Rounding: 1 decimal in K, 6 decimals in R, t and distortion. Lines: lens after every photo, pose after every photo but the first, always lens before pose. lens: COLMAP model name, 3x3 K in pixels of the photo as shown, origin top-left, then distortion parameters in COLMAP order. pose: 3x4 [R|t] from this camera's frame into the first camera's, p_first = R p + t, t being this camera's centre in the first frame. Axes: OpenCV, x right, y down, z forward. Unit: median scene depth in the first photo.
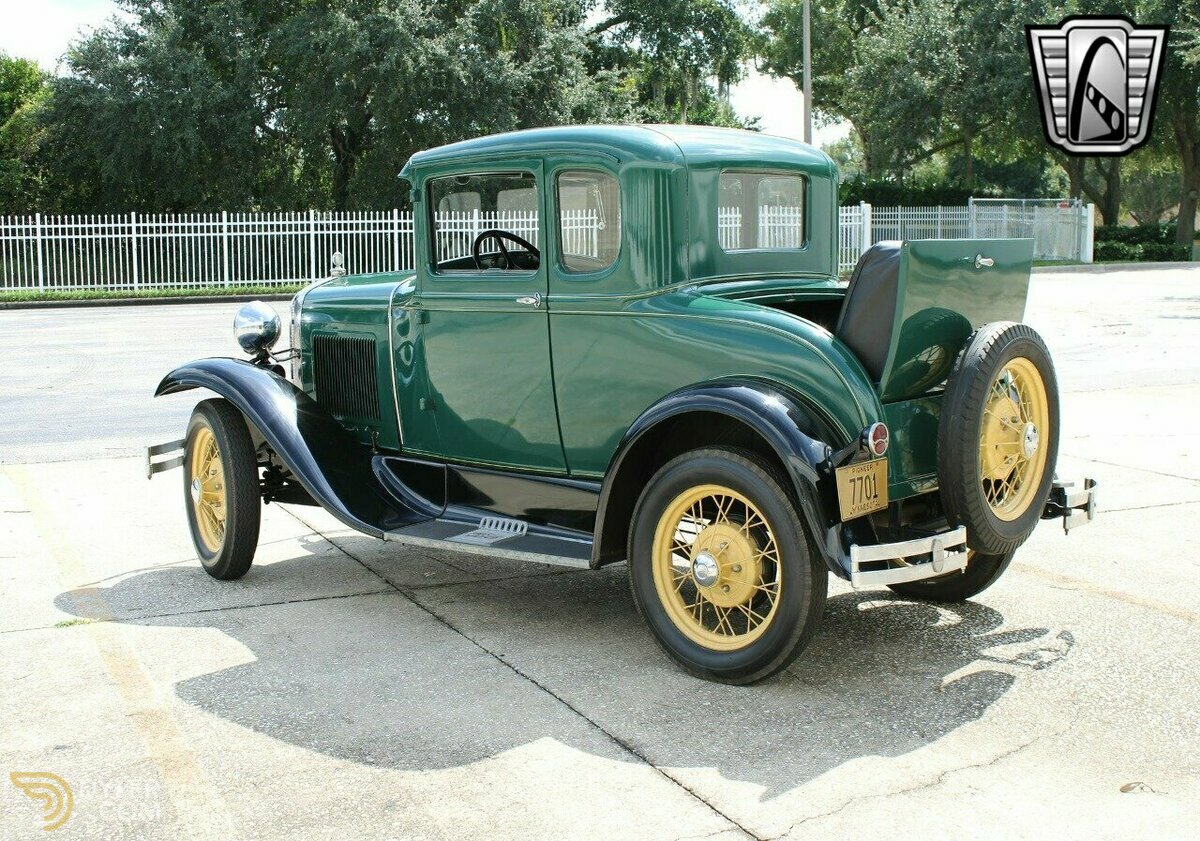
lens RADIAL K [[1668.3, 0, 600.0], [0, 1668.3, 420.5], [0, 0, 1]] dist [-0.134991, 0.452841]
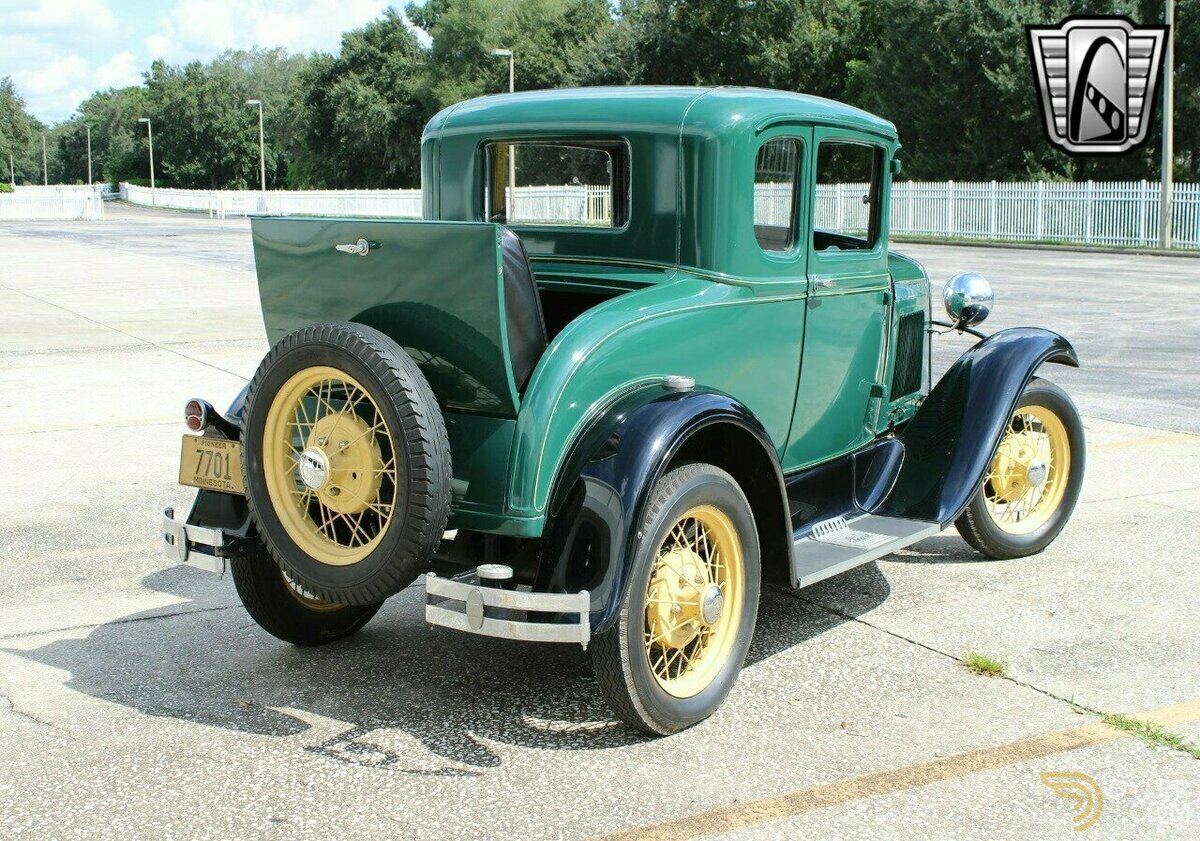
lens RADIAL K [[1581.3, 0, 601.4], [0, 1581.3, 413.2], [0, 0, 1]] dist [-0.051423, -0.019412]
pose [[0.053919, 0.149673, -0.987264, 0.881555], [-0.130332, 0.981300, 0.141651, -0.122882], [0.990003, 0.121034, 0.072418, 0.924921]]
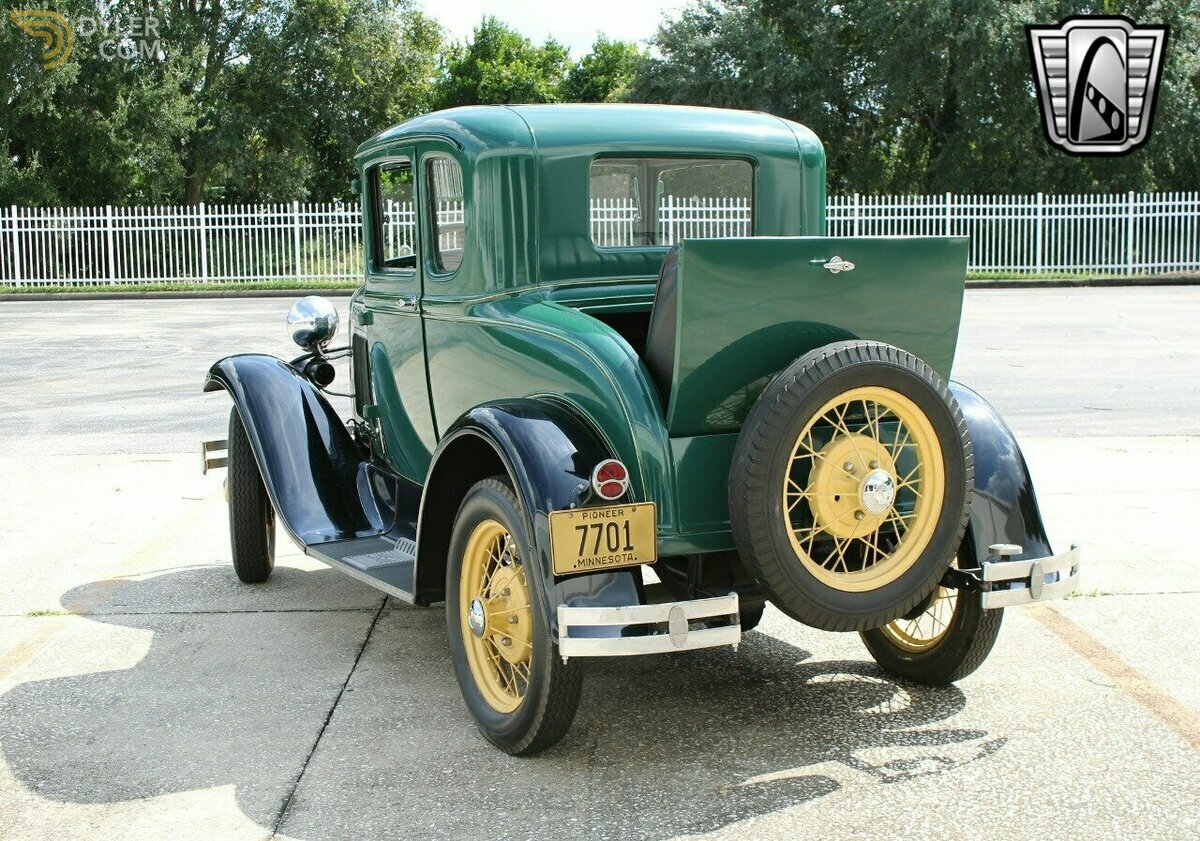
lens RADIAL K [[1763.0, 0, 600.0], [0, 1763.0, 420.5], [0, 0, 1]] dist [-0.100361, 0.351172]
pose [[0.915463, 0.046022, -0.399762, 0.404396], [-0.044736, 0.998920, 0.012553, -0.022865], [0.399908, 0.006392, 0.916533, 0.153467]]
